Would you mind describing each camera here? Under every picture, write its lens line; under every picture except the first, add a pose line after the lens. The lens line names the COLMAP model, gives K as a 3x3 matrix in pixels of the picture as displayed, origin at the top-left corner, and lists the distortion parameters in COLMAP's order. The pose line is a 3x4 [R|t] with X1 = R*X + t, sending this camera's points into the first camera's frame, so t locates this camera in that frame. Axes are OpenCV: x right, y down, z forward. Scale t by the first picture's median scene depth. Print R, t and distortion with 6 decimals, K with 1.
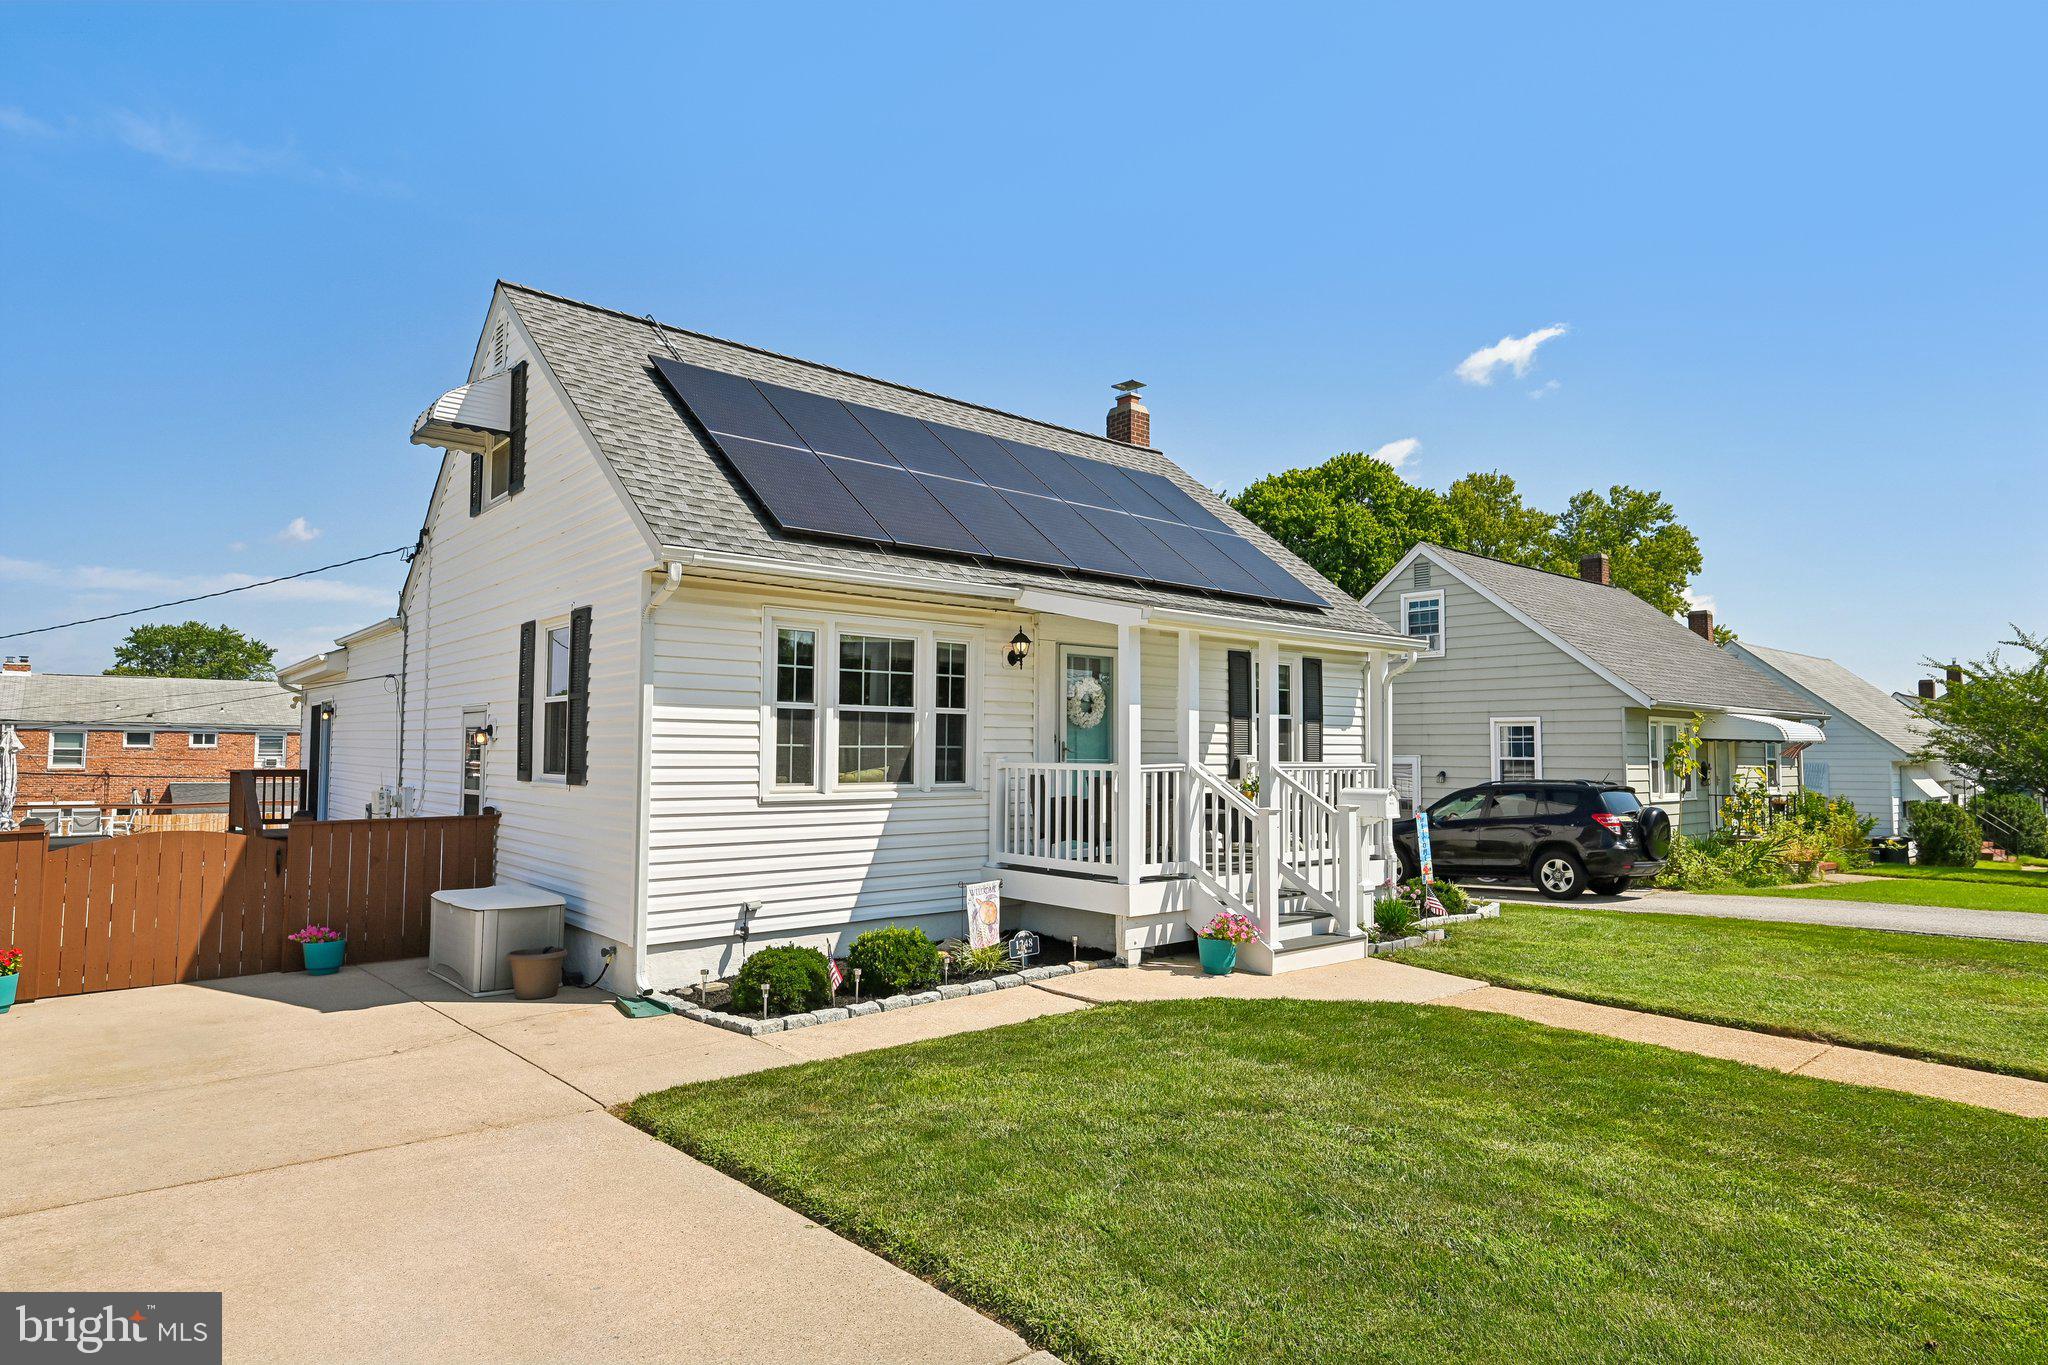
lens RADIAL K [[1141.6, 0, 1039.2], [0, 1141.6, 691.3], [0, 0, 1]] dist [-0.010075, 0.007375]
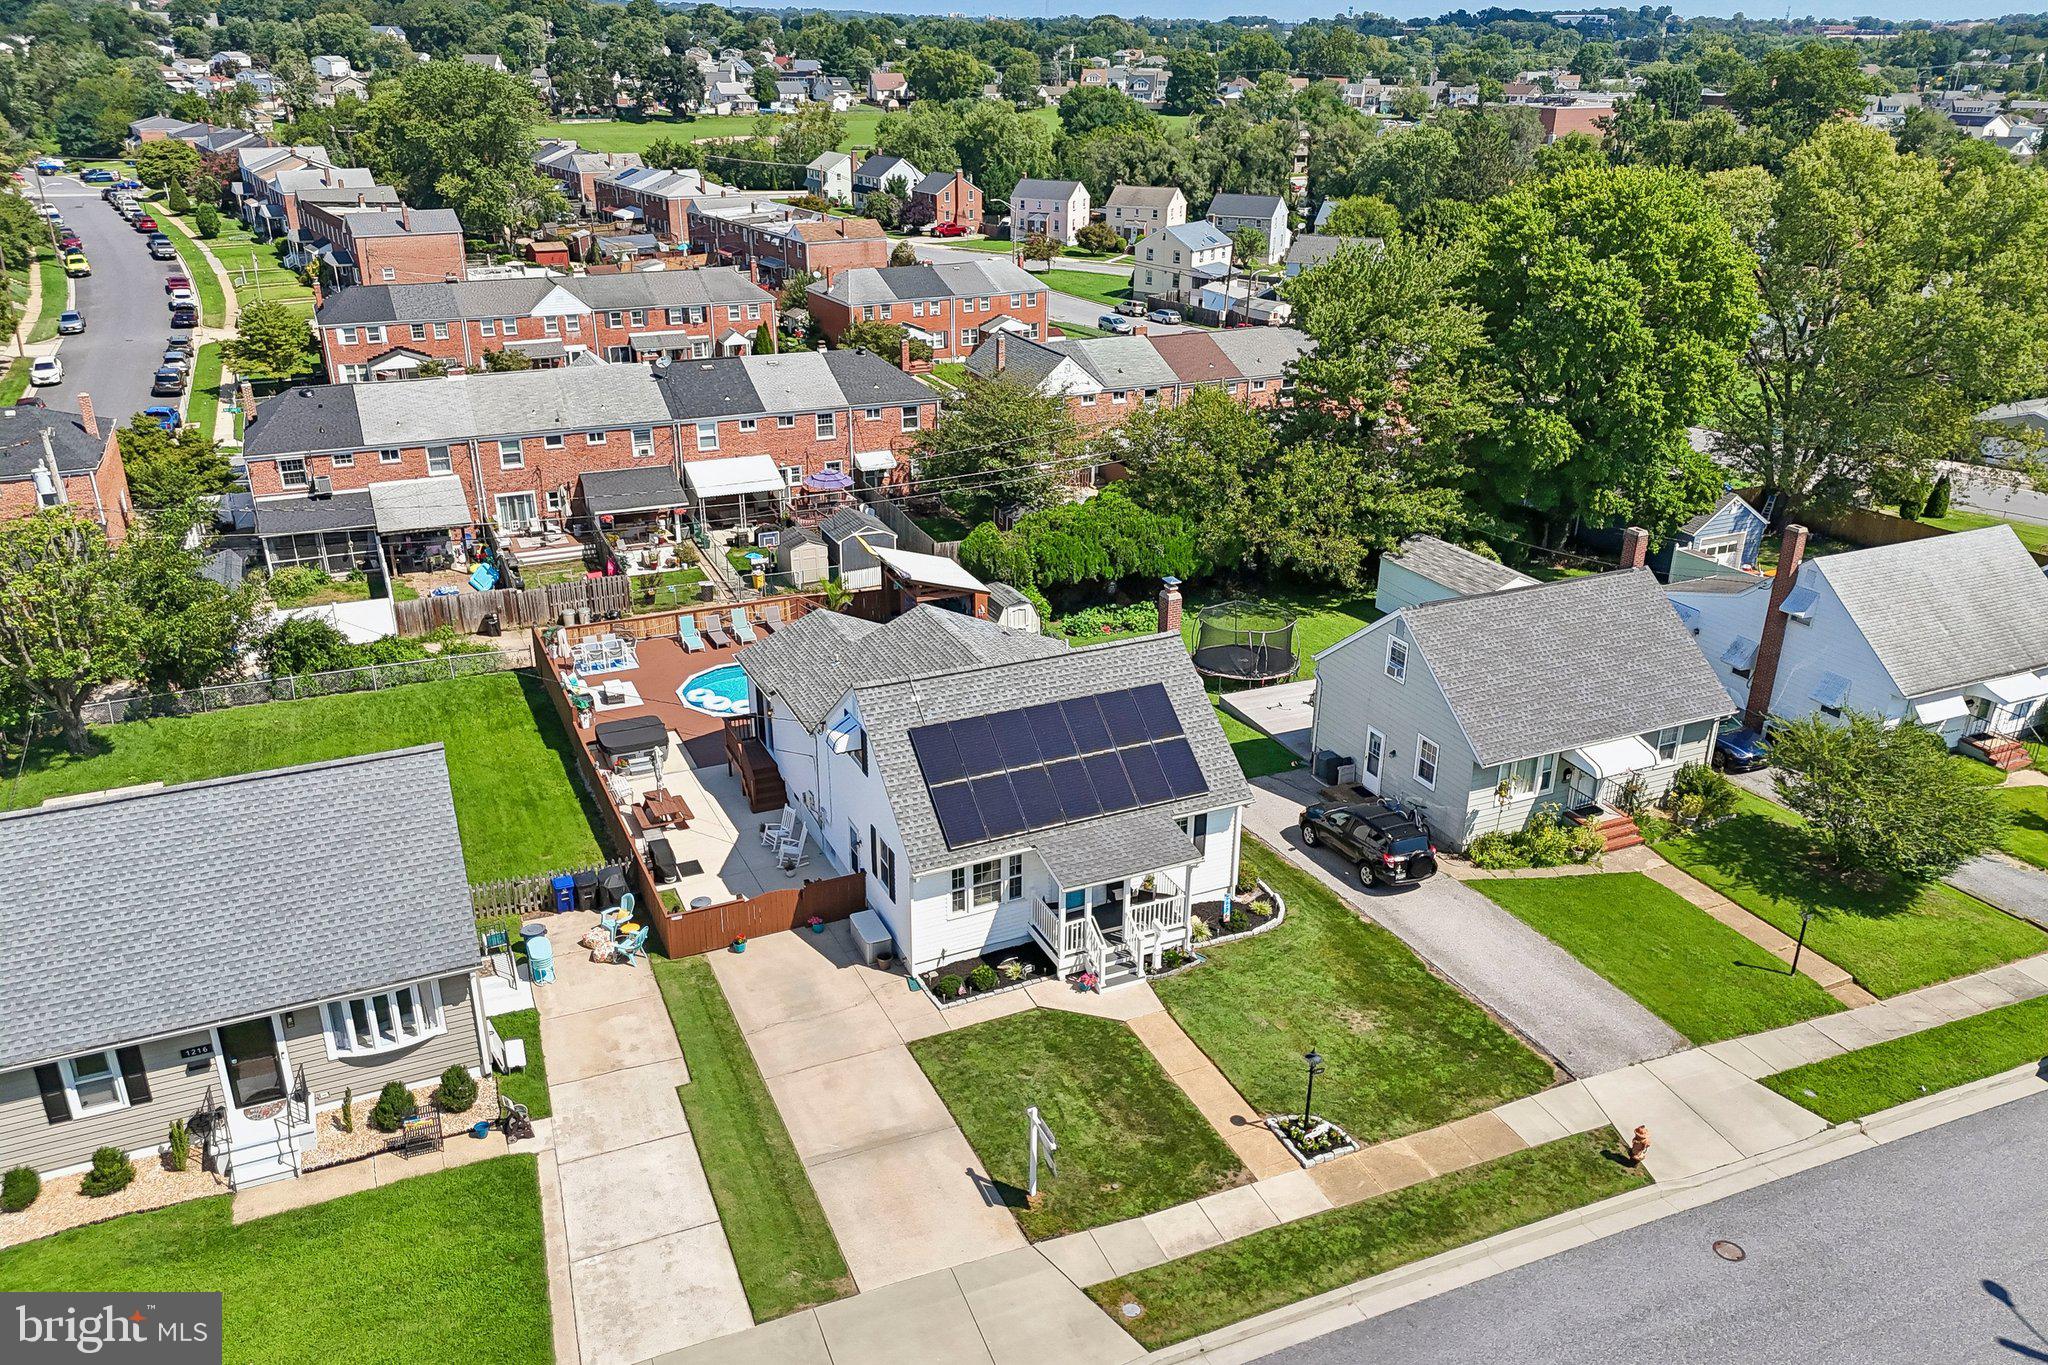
lens RADIAL K [[1513.5, 0, 1024.9], [0, 1513.5, 681.1], [0, 0, 1]] dist [0.077123, -0.078448]
pose [[0.959854, 0.110488, -0.257824, 0.610611], [0.012872, 0.900837, 0.433966, -1.455454], [0.280205, -0.419863, 0.863250, -1.438113]]
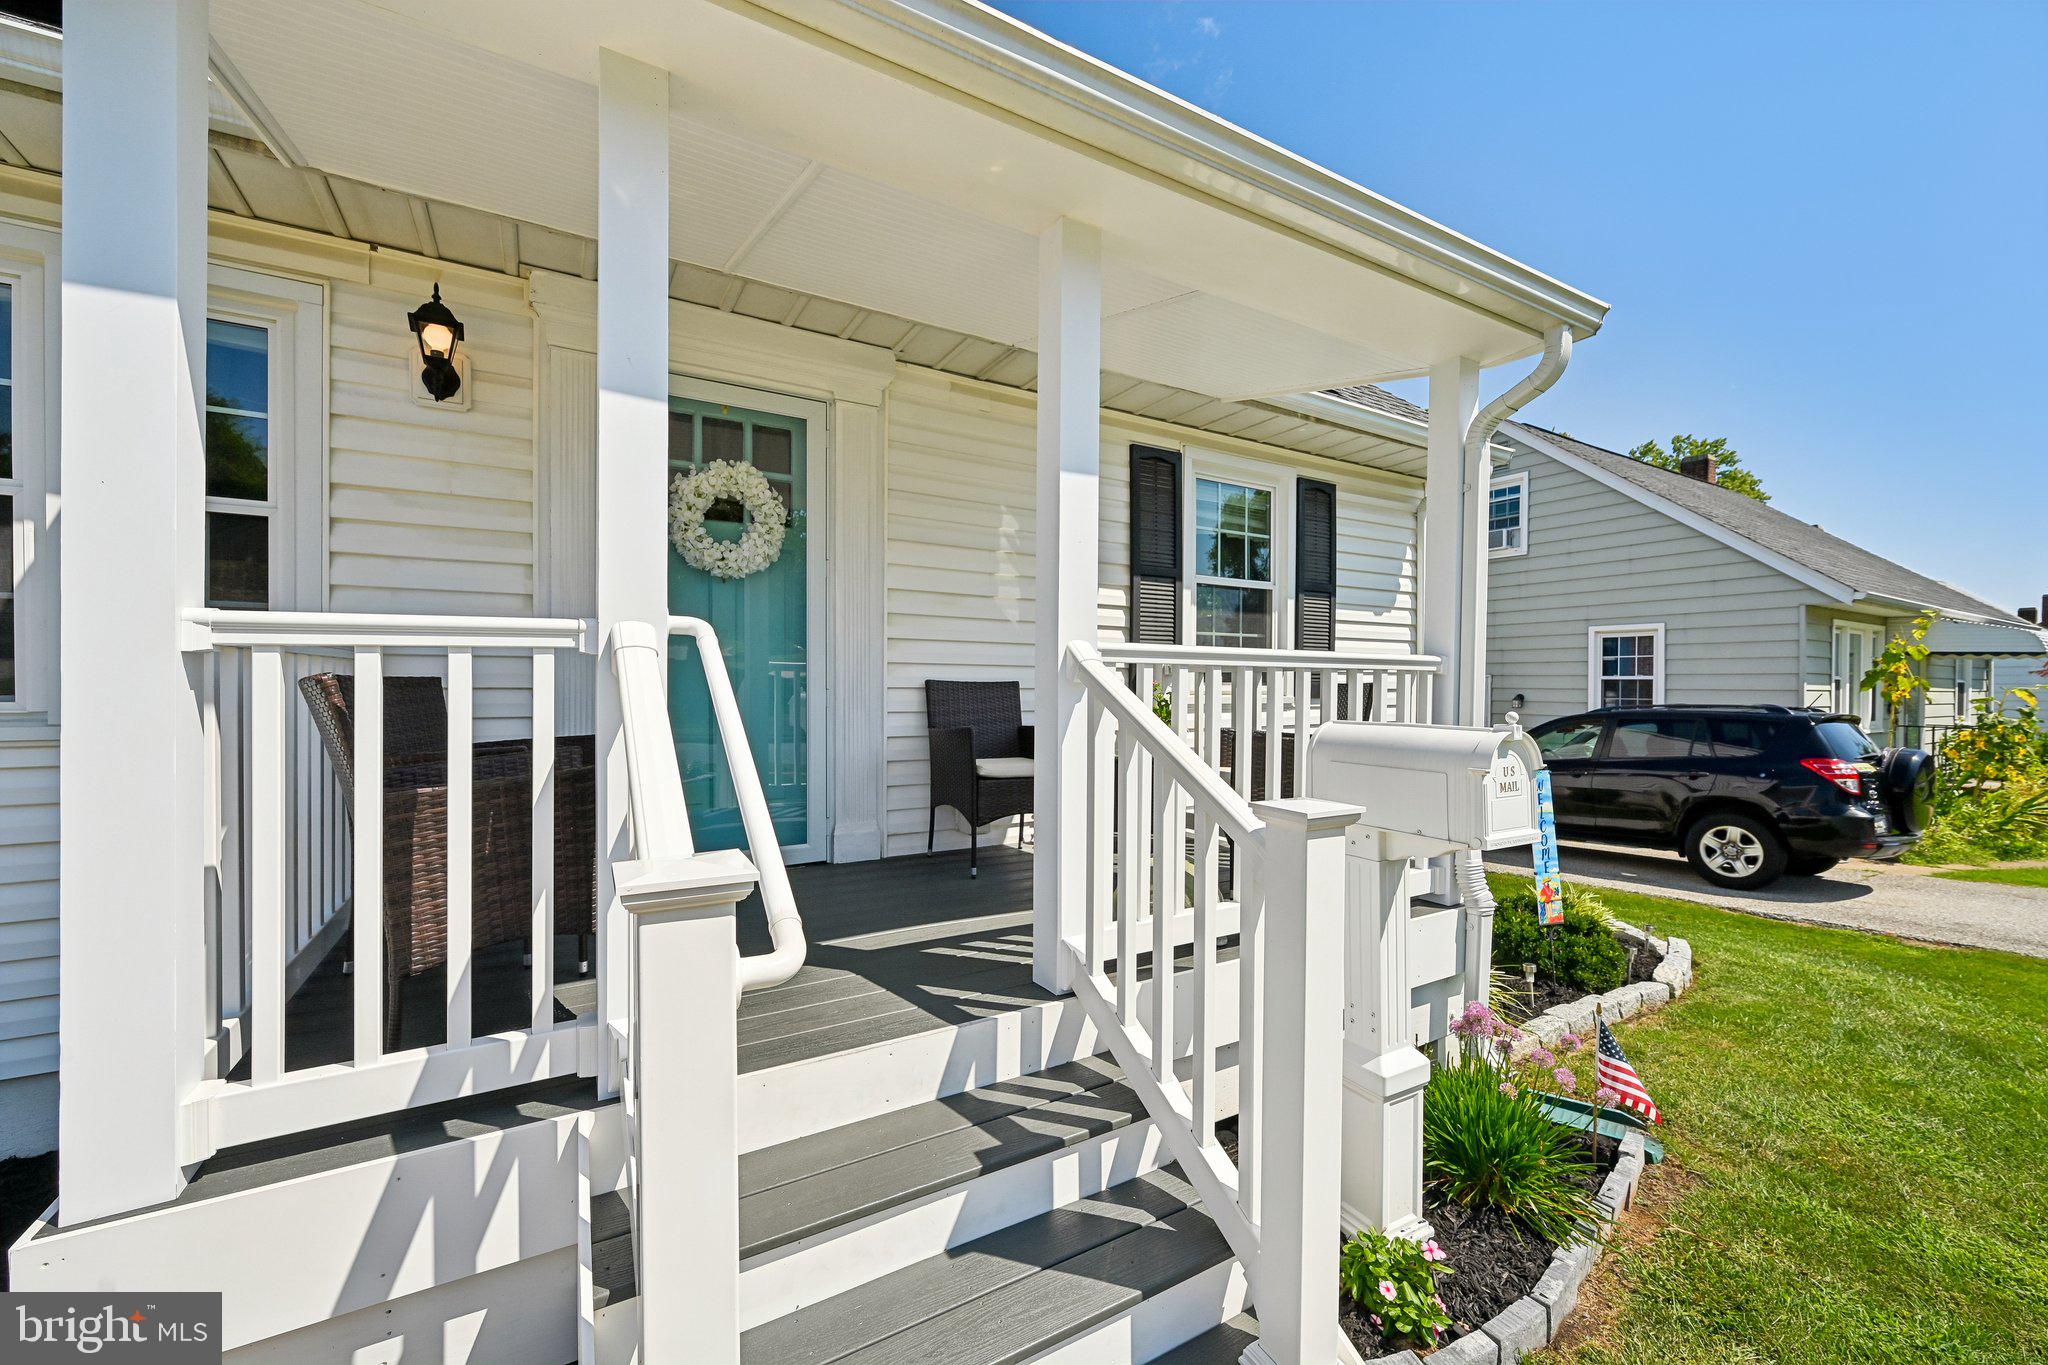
lens RADIAL K [[807.5, 0, 1038.2], [0, 807.5, 693.7], [0, 0, 1]] dist [0.000878, -0.001494]
pose [[0.985954, 0.001903, -0.167008, 0.165373], [0.008745, 0.997975, 0.063003, 0.046072], [0.166789, -0.063578, 0.983941, 0.565249]]
